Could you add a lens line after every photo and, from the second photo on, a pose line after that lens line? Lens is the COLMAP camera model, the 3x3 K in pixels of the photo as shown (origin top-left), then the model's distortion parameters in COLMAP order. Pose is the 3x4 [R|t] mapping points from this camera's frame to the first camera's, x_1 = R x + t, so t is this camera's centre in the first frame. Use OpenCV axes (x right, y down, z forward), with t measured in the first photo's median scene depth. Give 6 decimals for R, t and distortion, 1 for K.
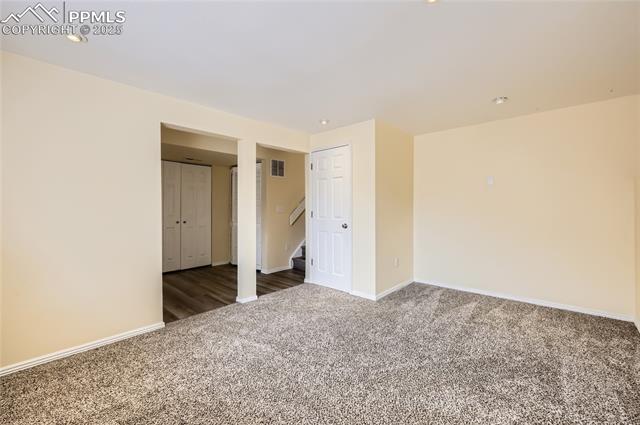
lens RADIAL K [[258.7, 0, 324.2], [0, 258.7, 210.4], [0, 0, 1]] dist [-0.002605, 0.000396]
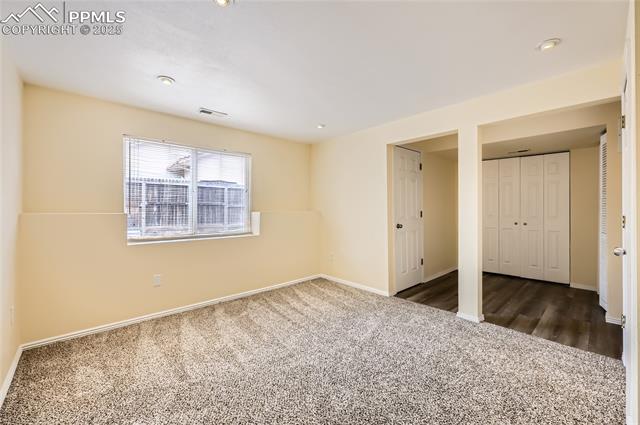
lens RADIAL K [[258.7, 0, 323.8], [0, 258.7, 207.5], [0, 0, 1]] dist [-0.002605, 0.000396]
pose [[-0.064217, 0.002575, -0.997933, 0.534042], [-0.010991, 0.999934, 0.003287, -0.007519], [0.997875, 0.011180, -0.064184, 0.546030]]
